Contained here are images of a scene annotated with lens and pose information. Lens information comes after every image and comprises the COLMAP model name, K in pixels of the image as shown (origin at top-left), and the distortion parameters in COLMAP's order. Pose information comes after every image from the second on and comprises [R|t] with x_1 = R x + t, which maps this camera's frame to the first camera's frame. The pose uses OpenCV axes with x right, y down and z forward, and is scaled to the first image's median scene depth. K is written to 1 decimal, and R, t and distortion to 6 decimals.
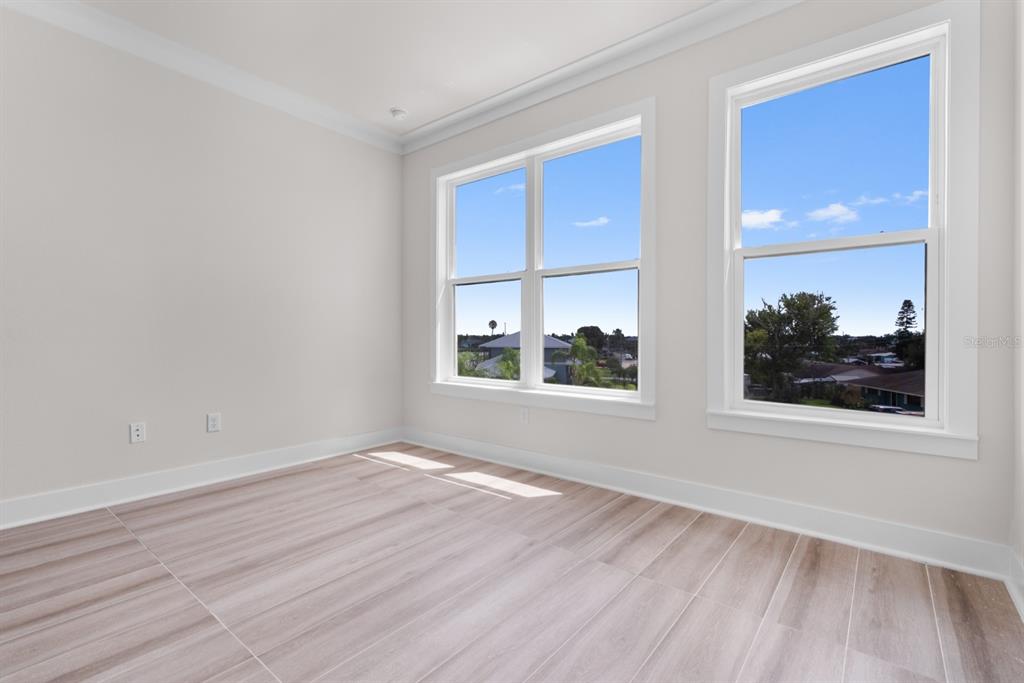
lens RADIAL K [[468.5, 0, 509.9], [0, 468.5, 344.3], [0, 0, 1]] dist [0.012363, -0.000006]
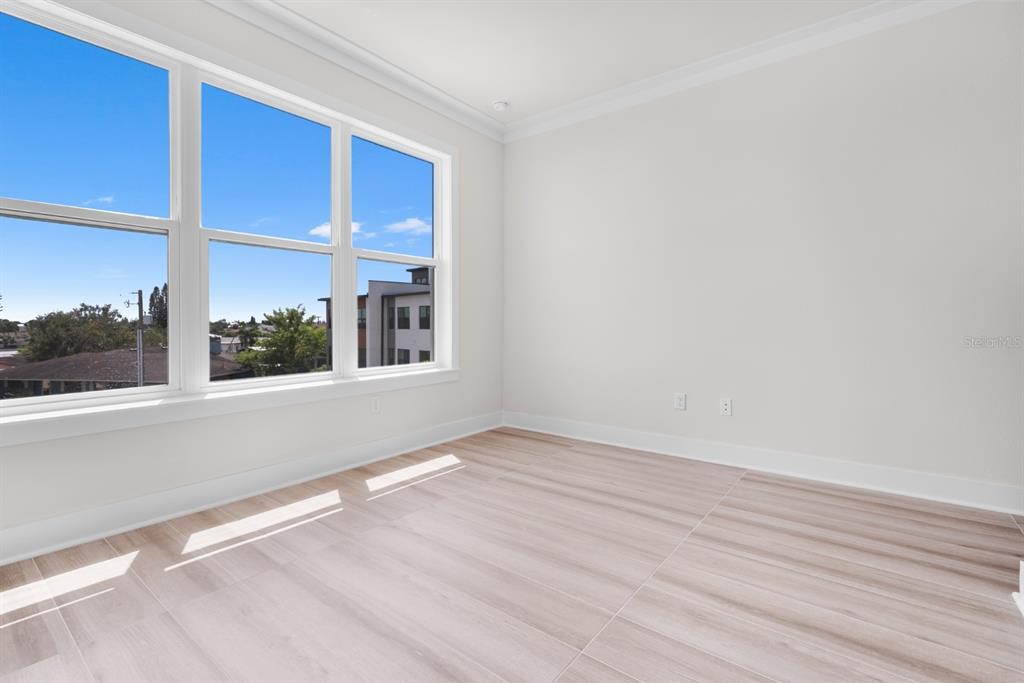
lens RADIAL K [[462.6, 0, 513.4], [0, 462.6, 323.7], [0, 0, 1]] dist [-0.000988, -0.000139]
pose [[-0.010988, -0.002481, 0.999937, -0.754388], [0.013506, 0.999905, 0.002629, -0.008399], [-0.999848, 0.013534, -0.010954, 0.610176]]
